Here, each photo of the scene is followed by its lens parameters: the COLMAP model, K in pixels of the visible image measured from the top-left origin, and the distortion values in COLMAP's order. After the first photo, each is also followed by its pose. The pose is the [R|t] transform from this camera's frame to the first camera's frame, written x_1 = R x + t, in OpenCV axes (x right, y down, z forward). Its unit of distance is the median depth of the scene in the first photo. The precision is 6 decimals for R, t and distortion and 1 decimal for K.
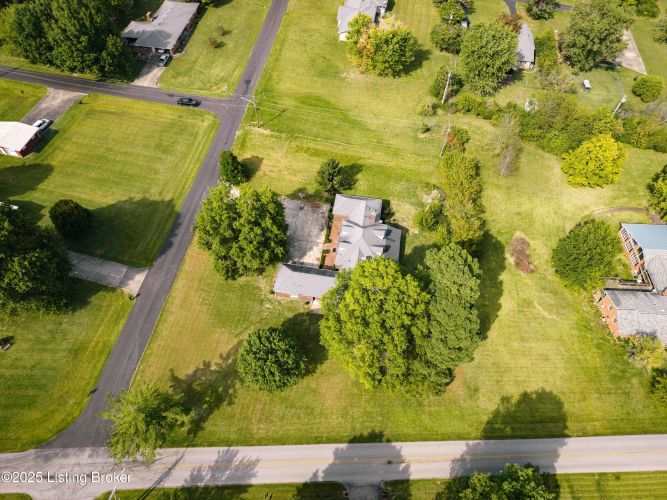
lens RADIAL K [[447.1, 0, 335.3], [0, 447.1, 250.3], [0, 0, 1]] dist [0.030255, -0.035513]
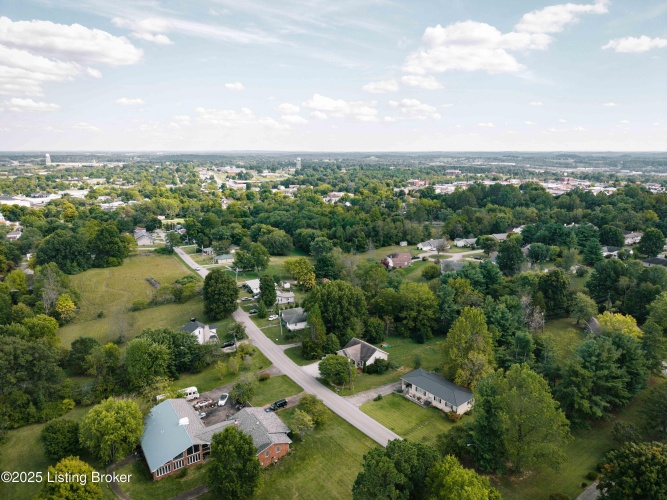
lens RADIAL K [[447.1, 0, 335.3], [0, 447.1, 250.3], [0, 0, 1]] dist [0.030255, -0.035513]
pose [[-0.592232, -0.186687, 0.783843, -0.254672], [0.663830, 0.438346, 0.605956, -0.618122], [-0.456718, 0.879205, -0.135674, 0.586915]]
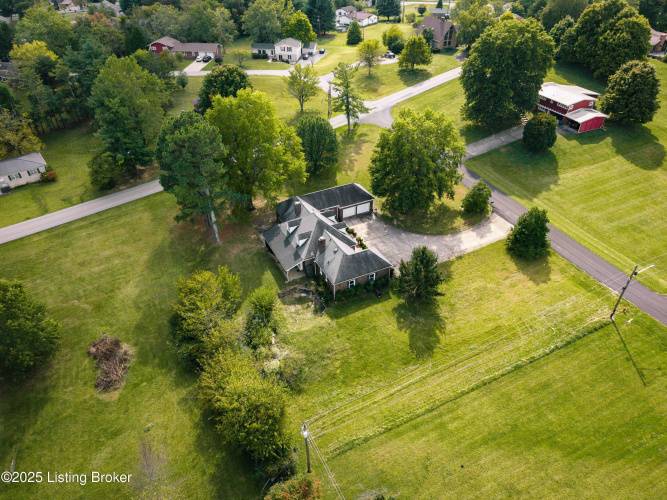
lens RADIAL K [[447.1, 0, 335.3], [0, 447.1, 250.3], [0, 0, 1]] dist [0.030255, -0.035513]
pose [[-0.818823, 0.333078, -0.467534, 0.417775], [-0.479776, 0.050105, 0.875959, -0.737223], [0.315189, 0.941567, 0.118776, 0.920622]]
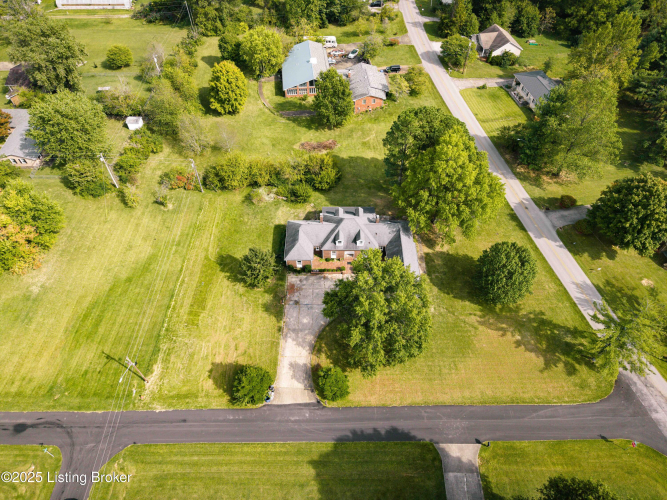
lens RADIAL K [[447.1, 0, 335.3], [0, 447.1, 250.3], [0, 0, 1]] dist [0.030255, -0.035513]
pose [[-0.151717, -0.784950, 0.600696, -0.553167], [0.814062, 0.245459, 0.526358, -0.539303], [-0.560611, 0.568861, 0.601758, 0.435450]]
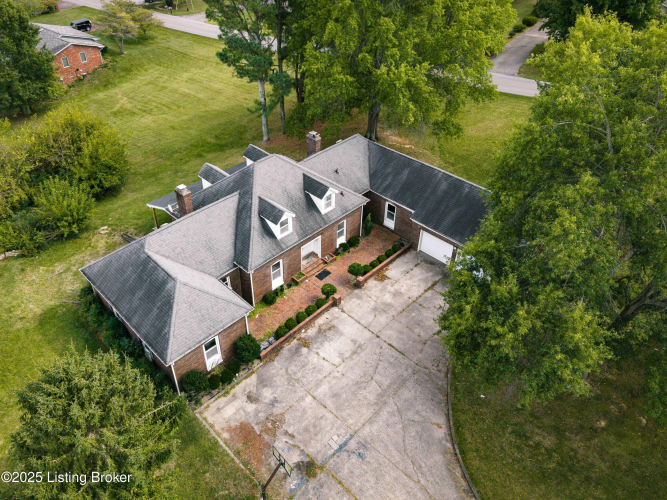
lens RADIAL K [[513.9, 0, 318.8], [0, 513.9, 215.7], [0, 0, 1]] dist [0.009389, -0.004786]
pose [[-0.801801, -0.358435, 0.478163, -0.168811], [0.489882, 0.064012, 0.869435, -0.342463], [-0.342244, 0.931358, 0.124266, 0.923131]]
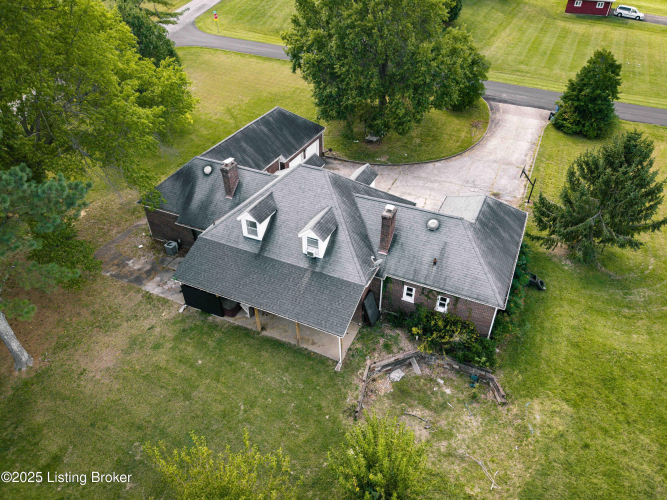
lens RADIAL K [[448.3, 0, 336.9], [0, 448.3, 249.8], [0, 0, 1]] dist [0.032079, -0.037054]
pose [[-0.283812, 0.576305, -0.766370, 0.310525], [-0.794342, 0.306367, 0.524557, -0.187536], [0.537095, 0.757636, 0.370833, 0.885307]]
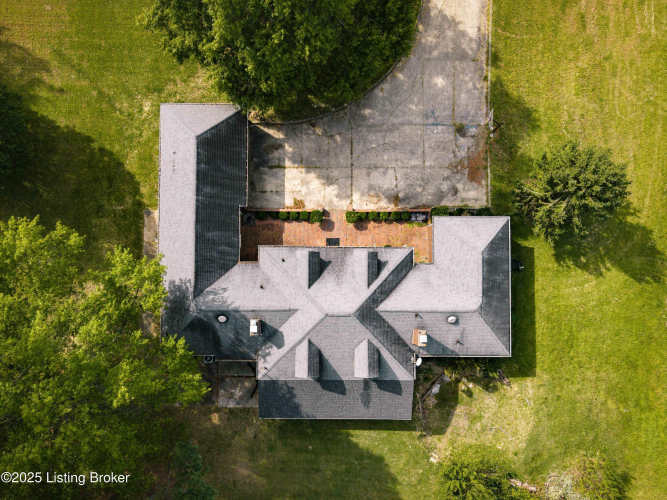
lens RADIAL K [[537.7, 0, 317.3], [0, 537.7, 270.9], [0, 0, 1]] dist [0.007330, -0.011727]
pose [[0.141941, 0.987481, -0.068809, 0.052256], [-0.821446, 0.156292, 0.548451, -0.236566], [0.552339, -0.021325, 0.833347, 0.622219]]
